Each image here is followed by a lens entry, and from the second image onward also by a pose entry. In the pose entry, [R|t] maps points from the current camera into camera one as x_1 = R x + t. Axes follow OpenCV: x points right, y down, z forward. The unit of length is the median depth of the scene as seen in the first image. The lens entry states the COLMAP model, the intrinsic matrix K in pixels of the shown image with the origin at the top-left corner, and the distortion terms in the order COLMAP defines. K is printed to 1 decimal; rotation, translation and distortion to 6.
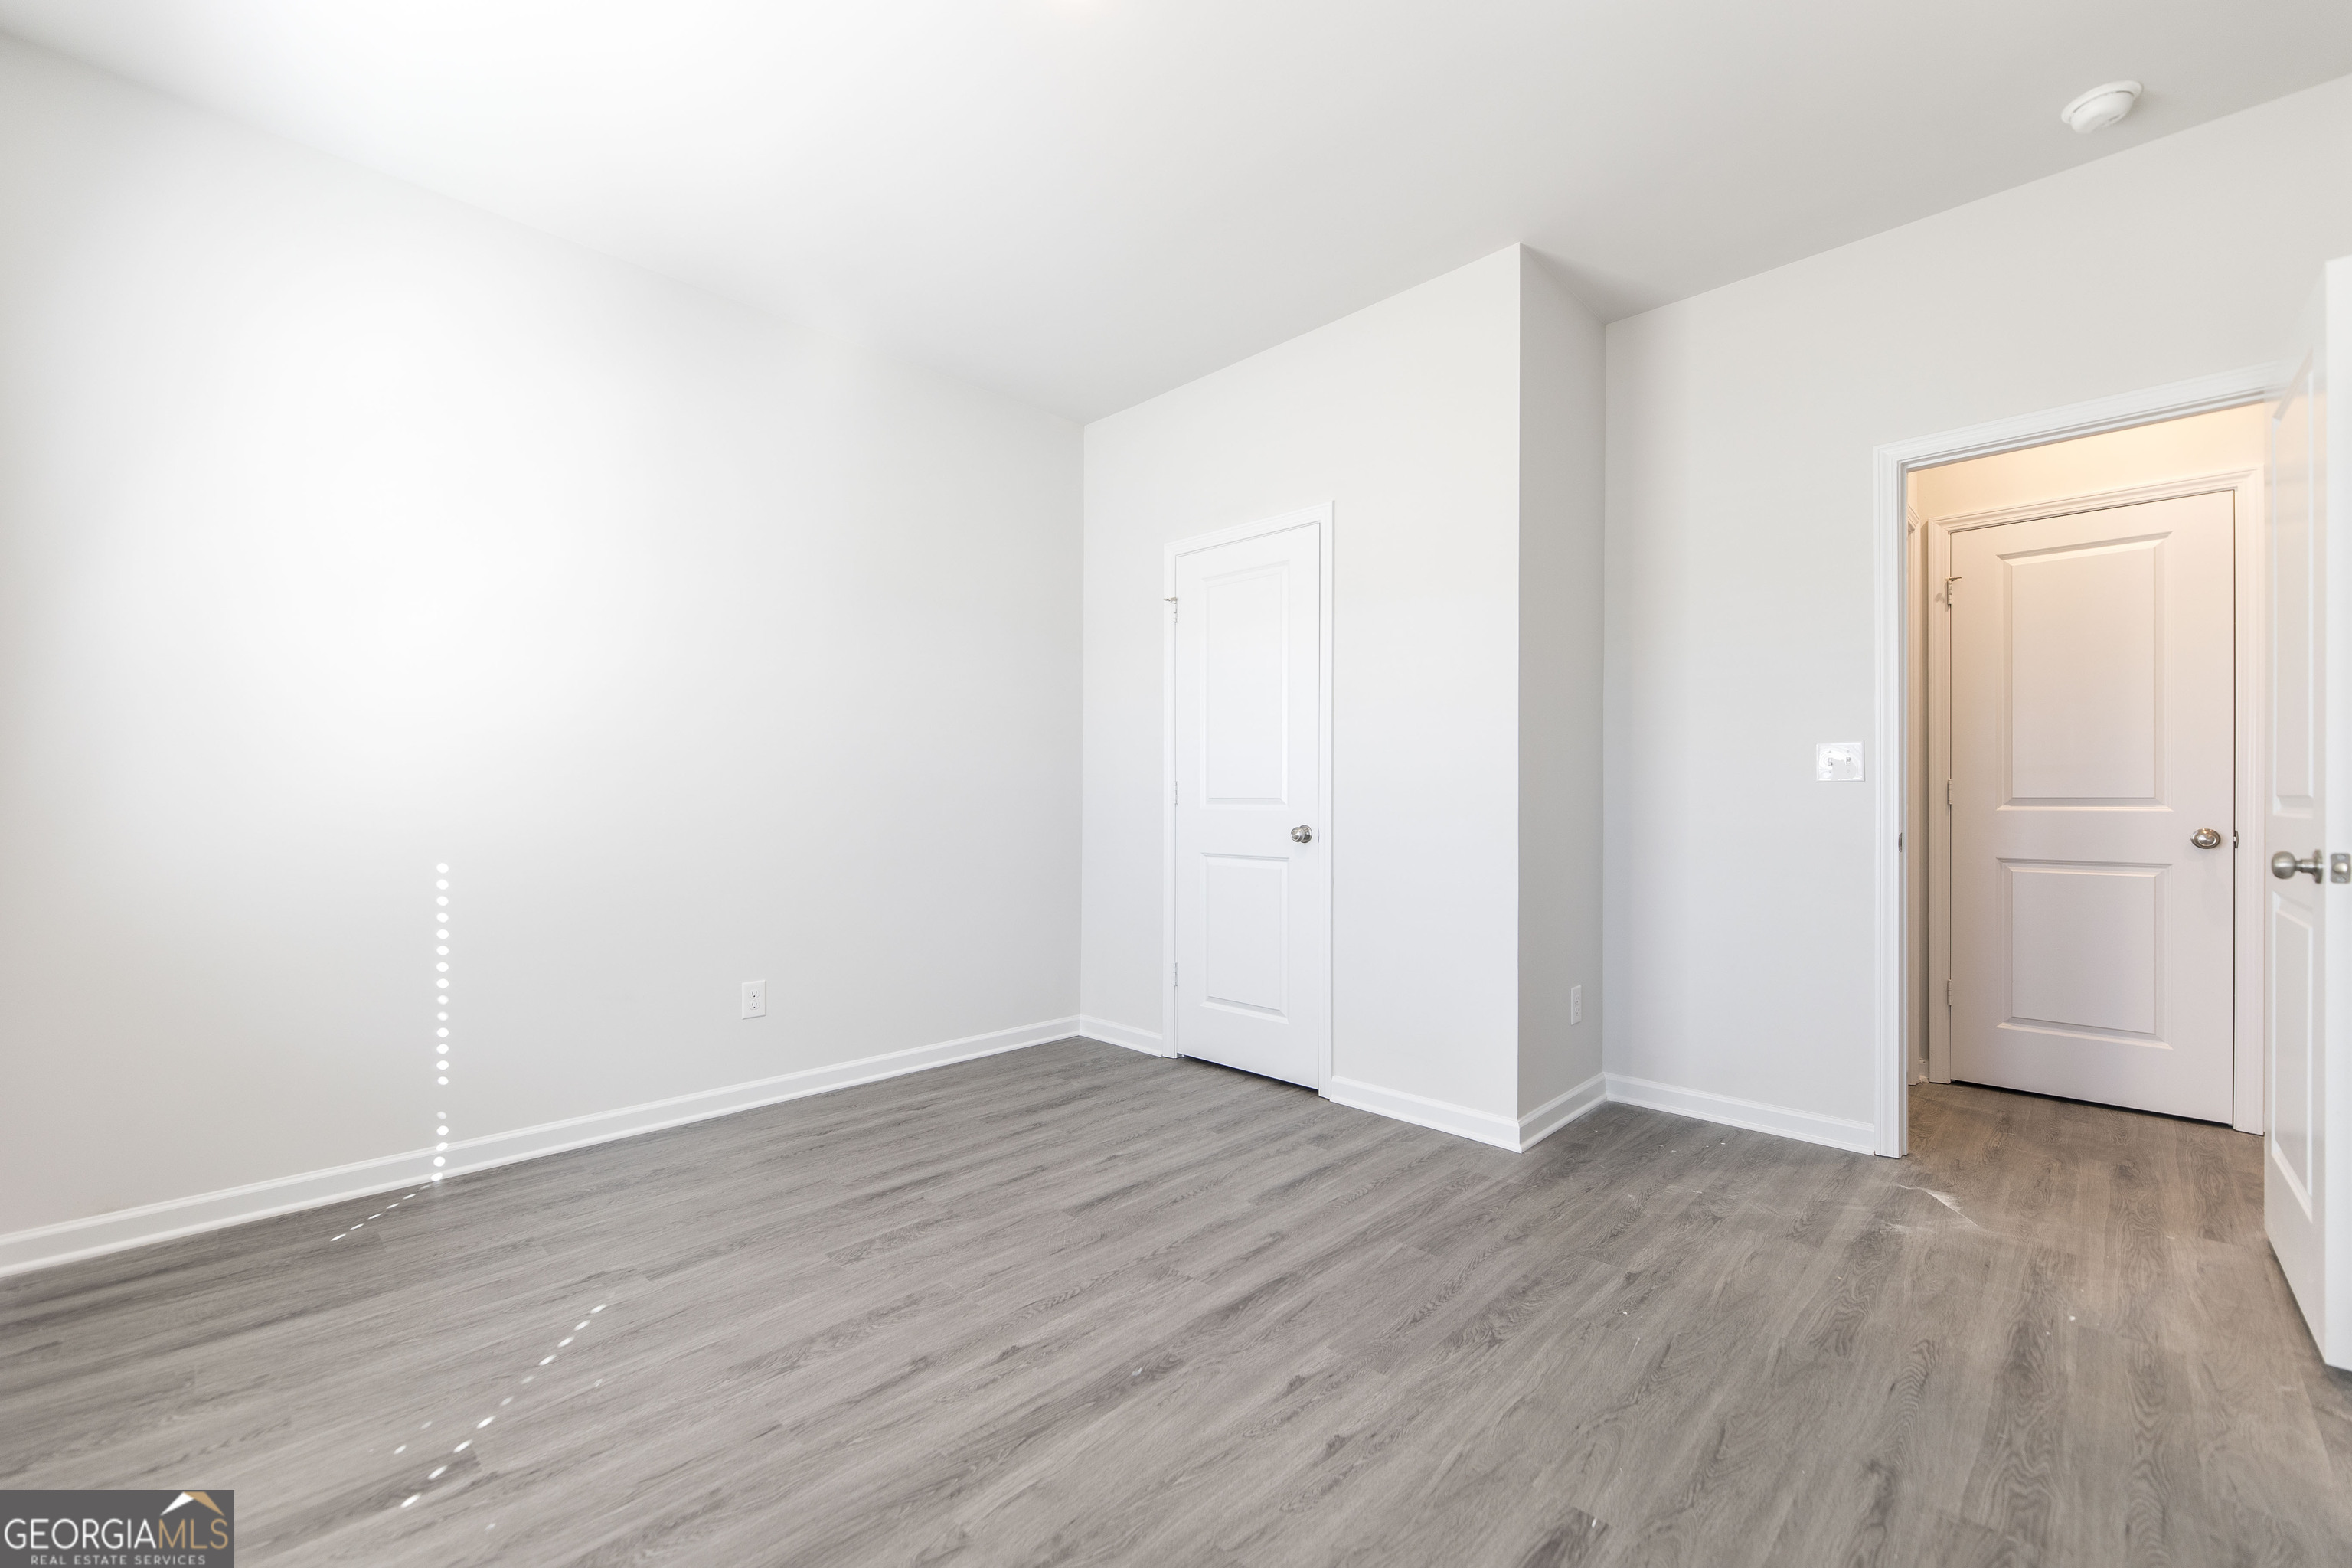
lens RADIAL K [[955.0, 0, 1170.4], [0, 955.0, 795.4], [0, 0, 1]] dist [-0.001107, -0.000555]
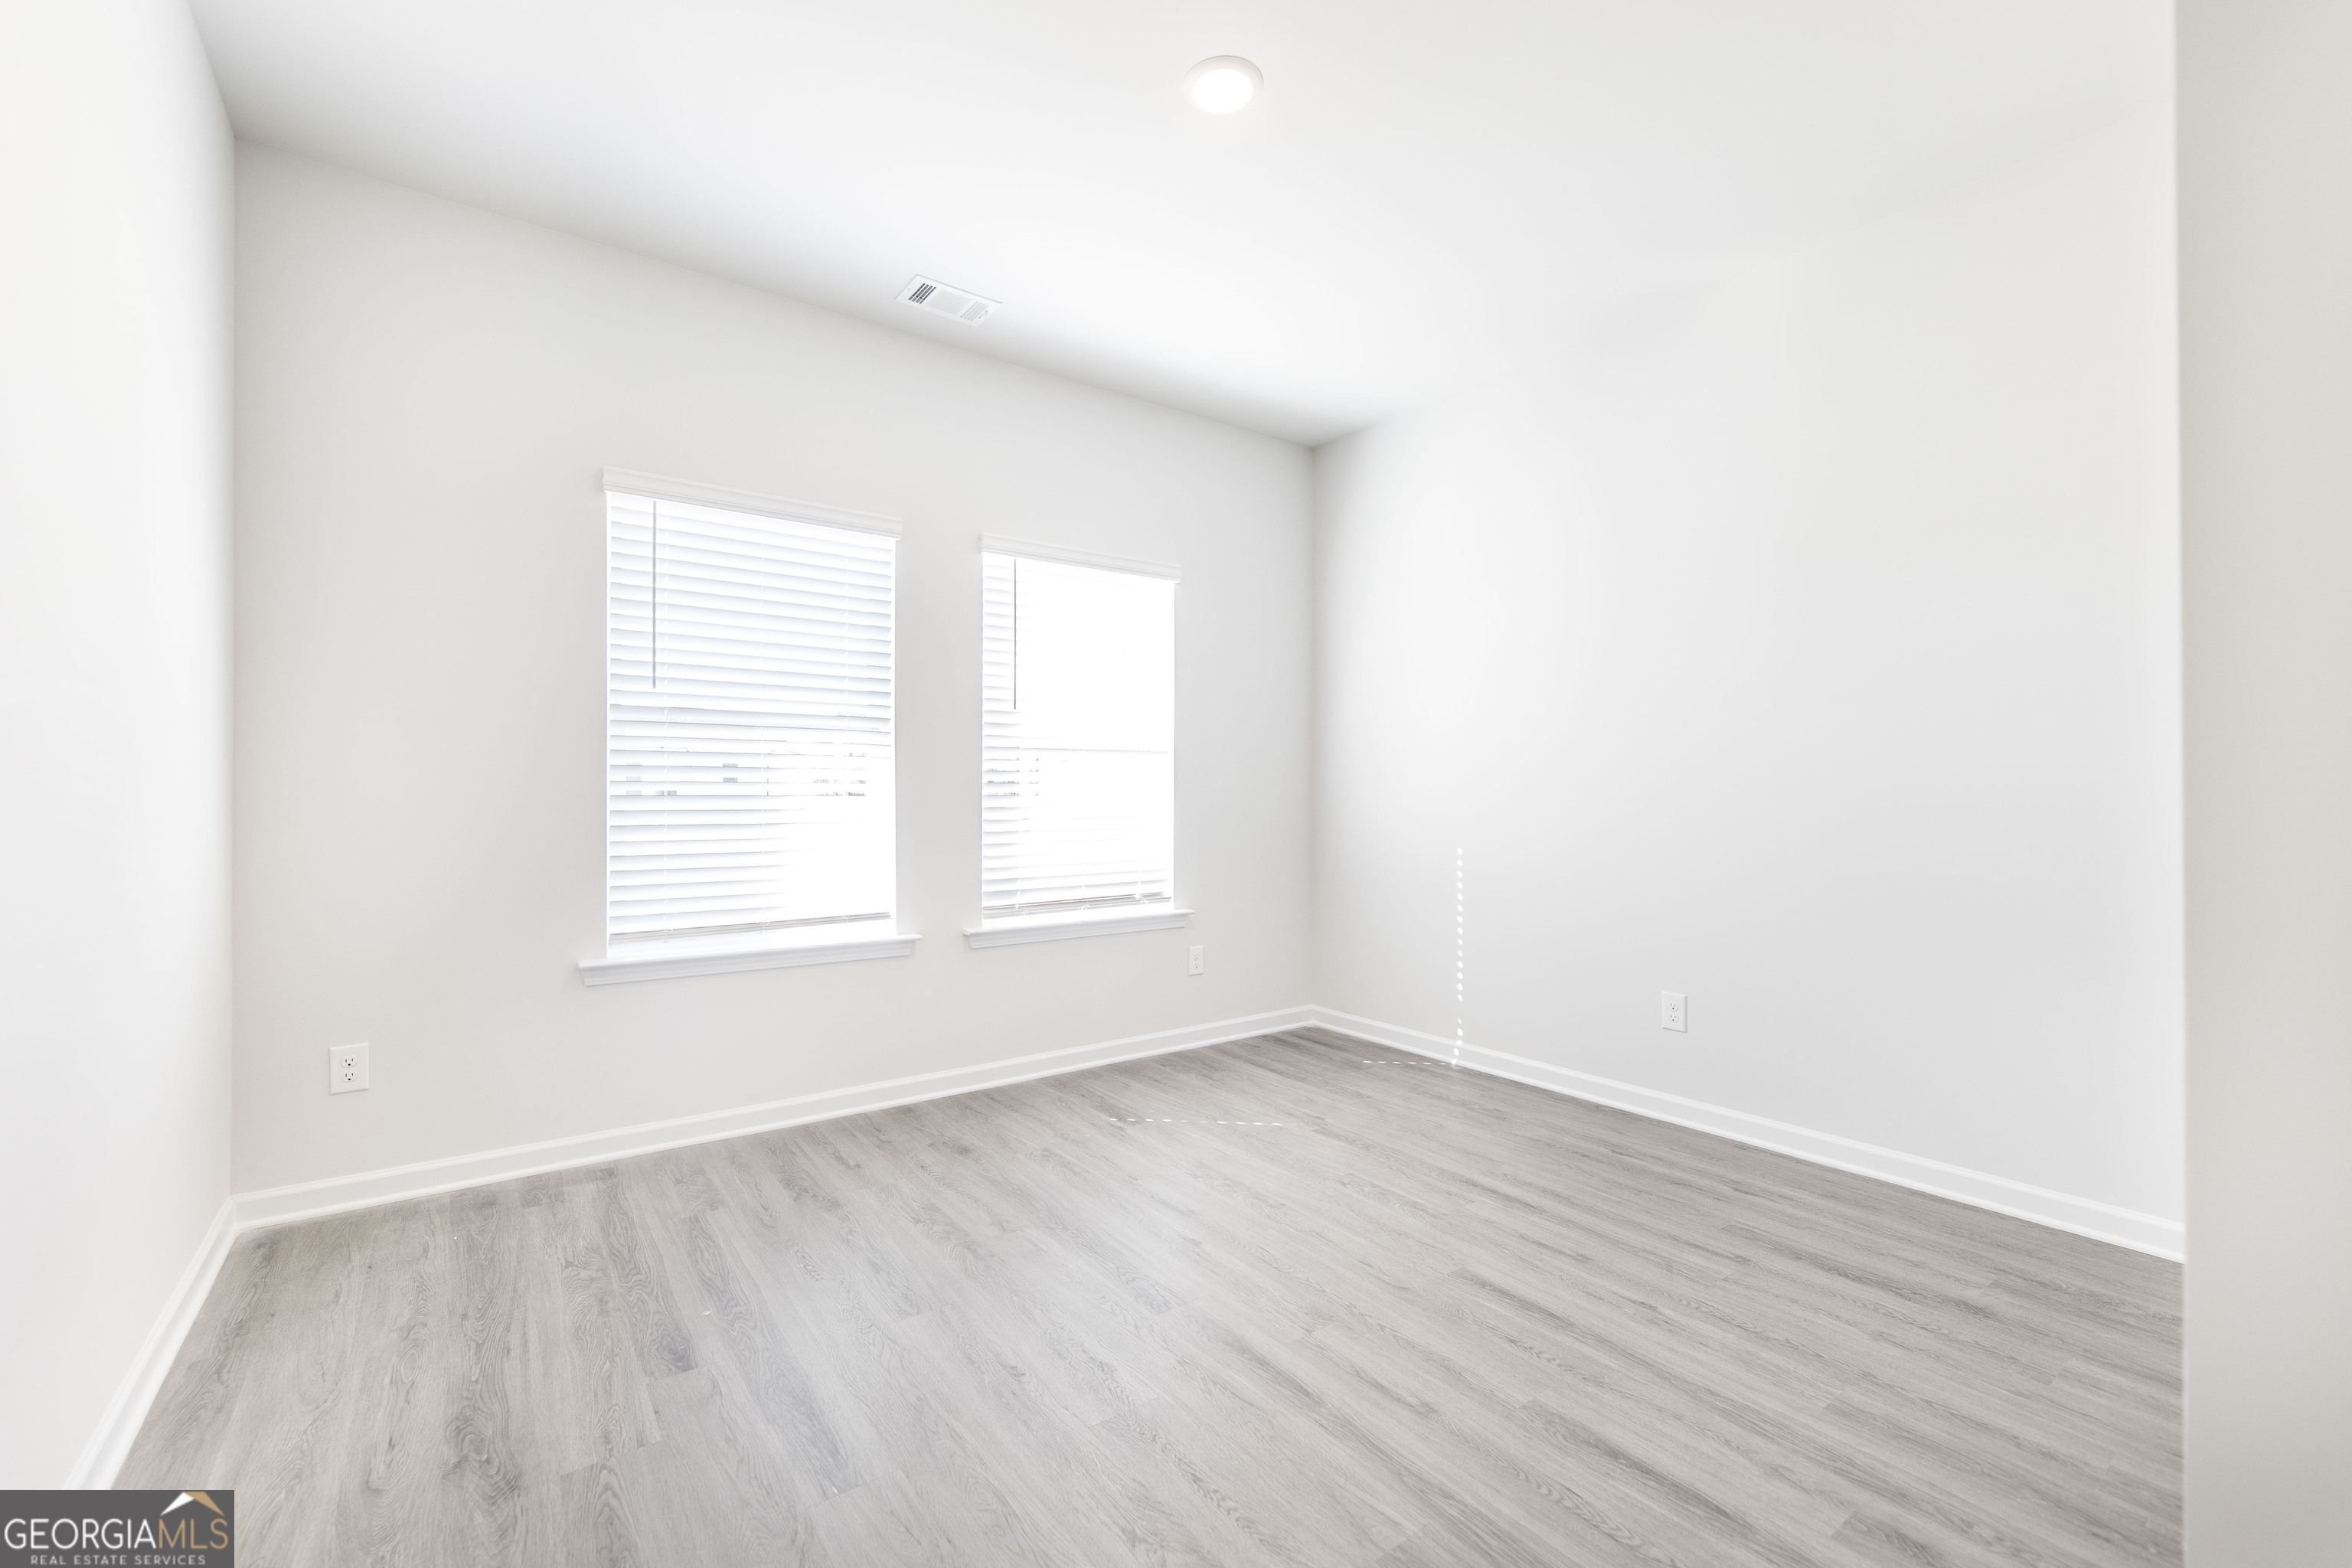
lens RADIAL K [[955.0, 0, 1172.4], [0, 955.0, 786.2], [0, 0, 1]] dist [-0.001107, -0.000555]
pose [[-0.153681, -0.011962, -0.988048, 0.745840], [0.001121, 0.999924, -0.012281, -0.006079], [0.988120, -0.002995, -0.153656, 0.791417]]
